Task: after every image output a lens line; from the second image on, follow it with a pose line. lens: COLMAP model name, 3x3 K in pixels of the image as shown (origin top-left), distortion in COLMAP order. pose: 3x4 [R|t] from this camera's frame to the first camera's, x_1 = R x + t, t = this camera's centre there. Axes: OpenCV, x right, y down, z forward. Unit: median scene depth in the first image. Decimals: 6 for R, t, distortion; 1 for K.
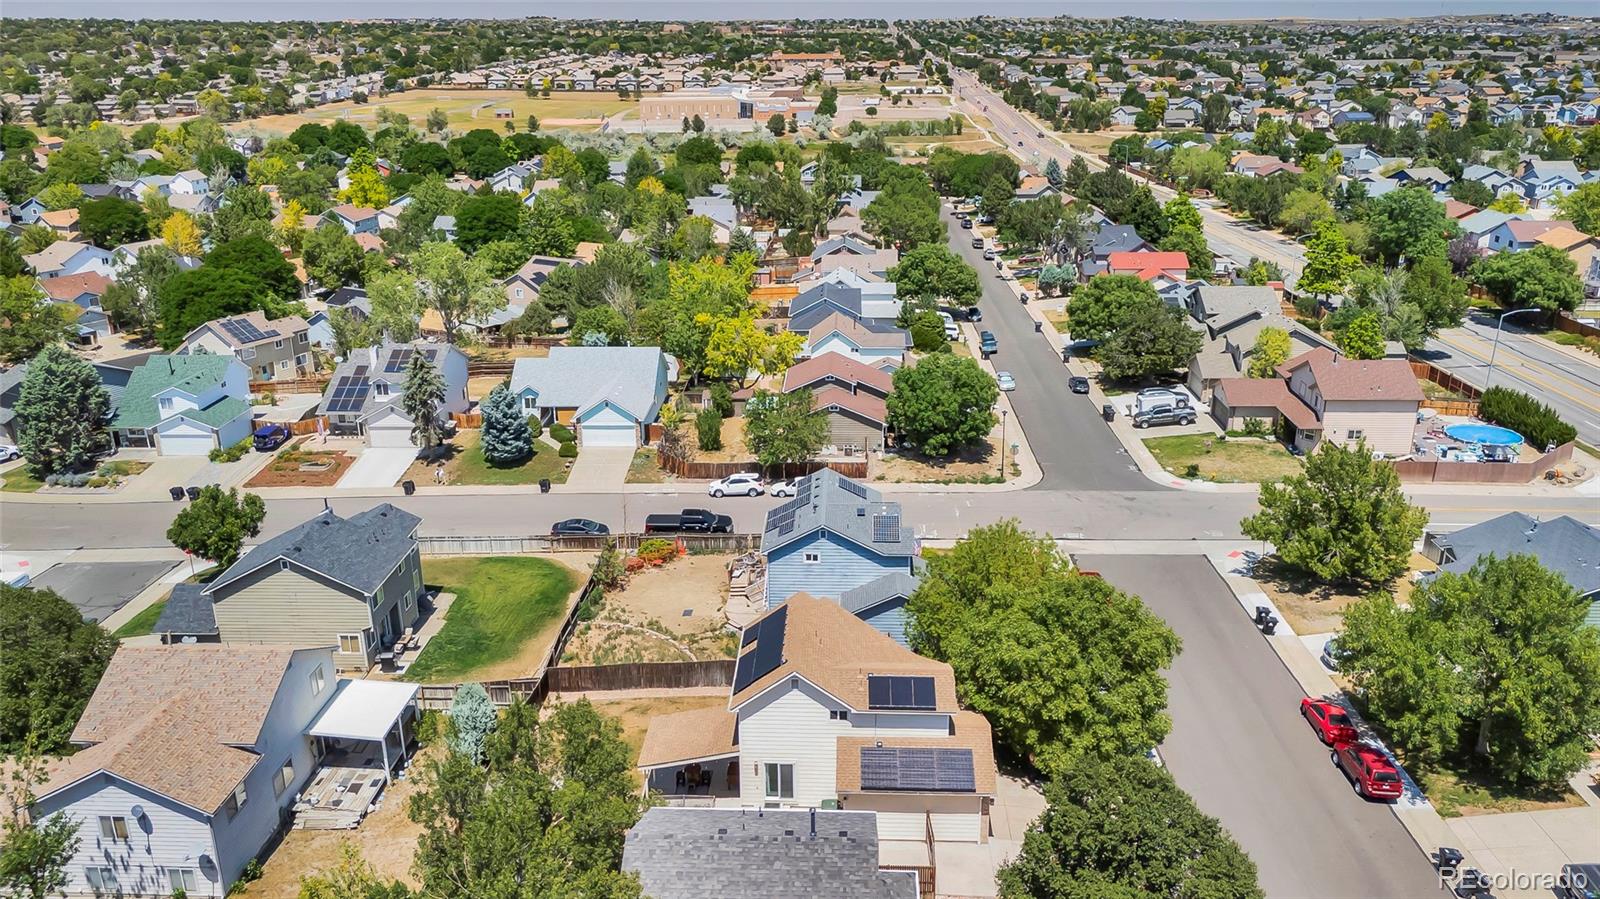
lens RADIAL K [[1178.1, 0, 800.0], [0, 1178.1, 449.5], [0, 0, 1]] dist [0.065598, -0.082043]
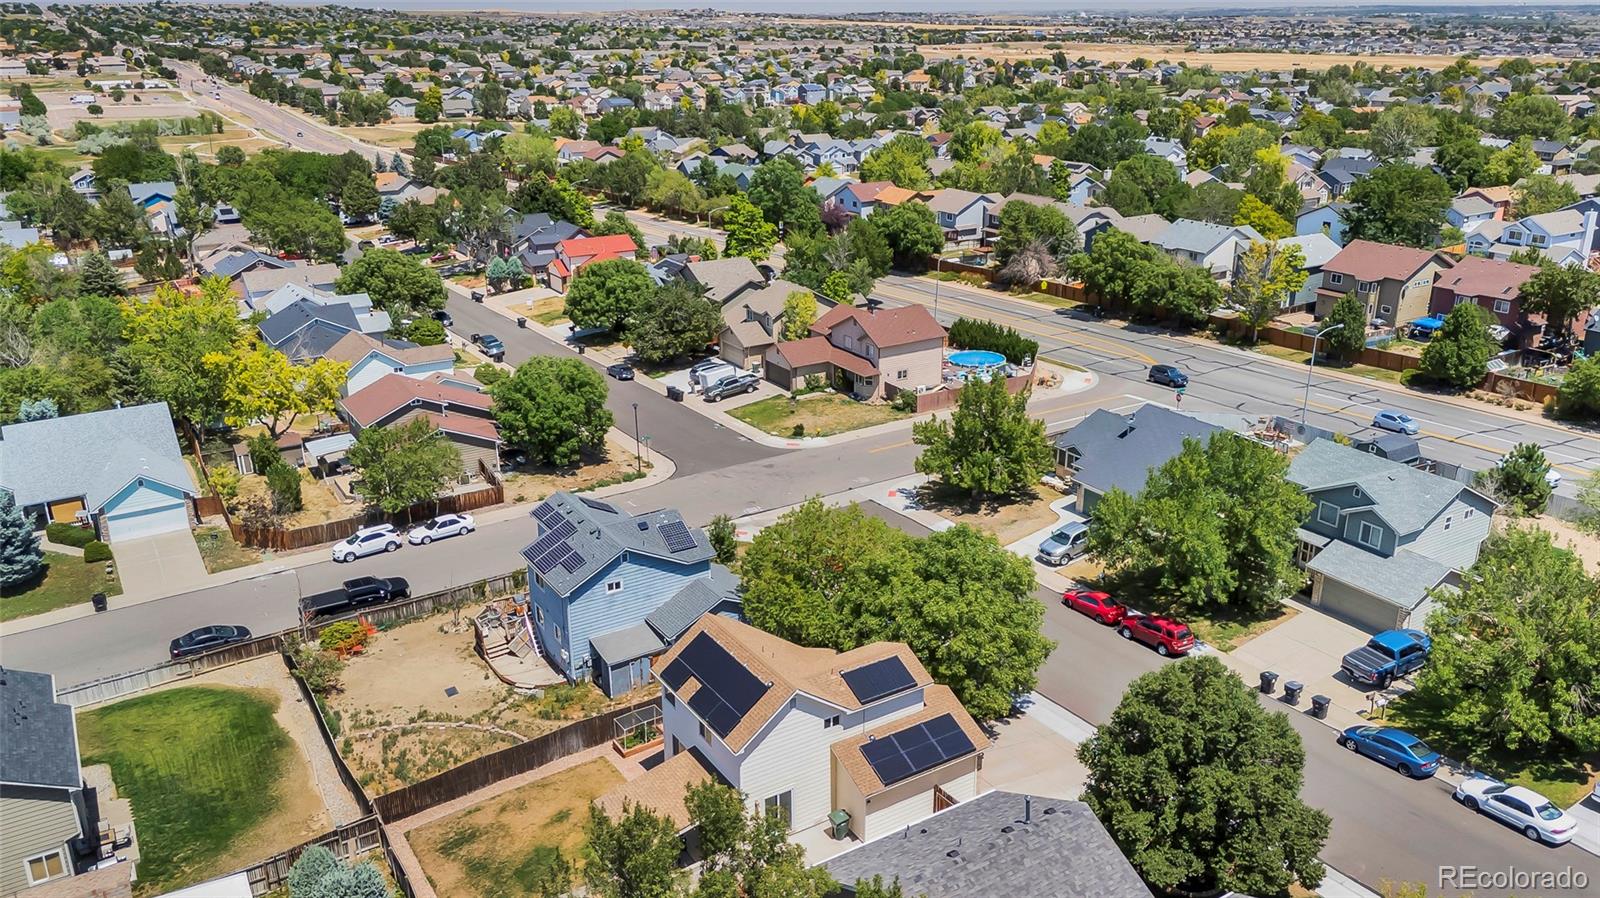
lens RADIAL K [[1193.7, 0, 800.0], [0, 1193.7, 449.0], [0, 0, 1]] dist [0.074431, -0.081252]
pose [[0.825496, -0.187526, 0.532345, -0.220723], [0.186418, 0.980848, 0.056443, -0.023884], [-0.532734, 0.052645, 0.844644, 0.090104]]
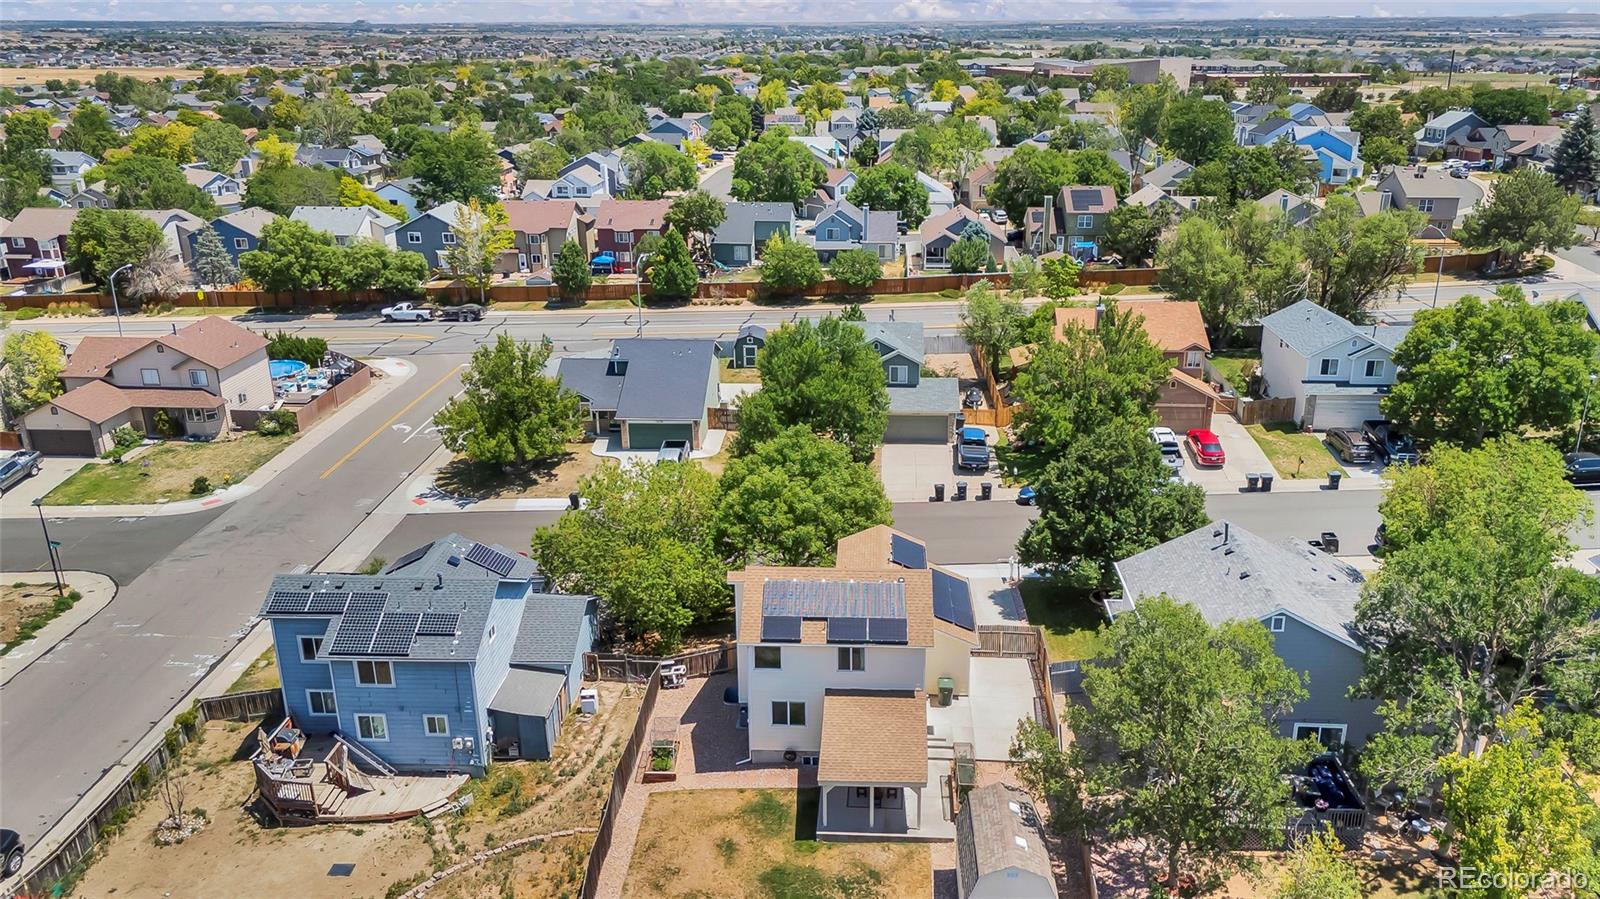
lens RADIAL K [[1193.7, 0, 800.0], [0, 1193.7, 449.5], [0, 0, 1]] dist [0.074431, -0.081252]
pose [[0.024065, -0.327433, 0.944568, -0.413682], [0.340886, 0.890904, 0.300145, -0.106130], [-0.939797, 0.314767, 0.133056, 0.446672]]
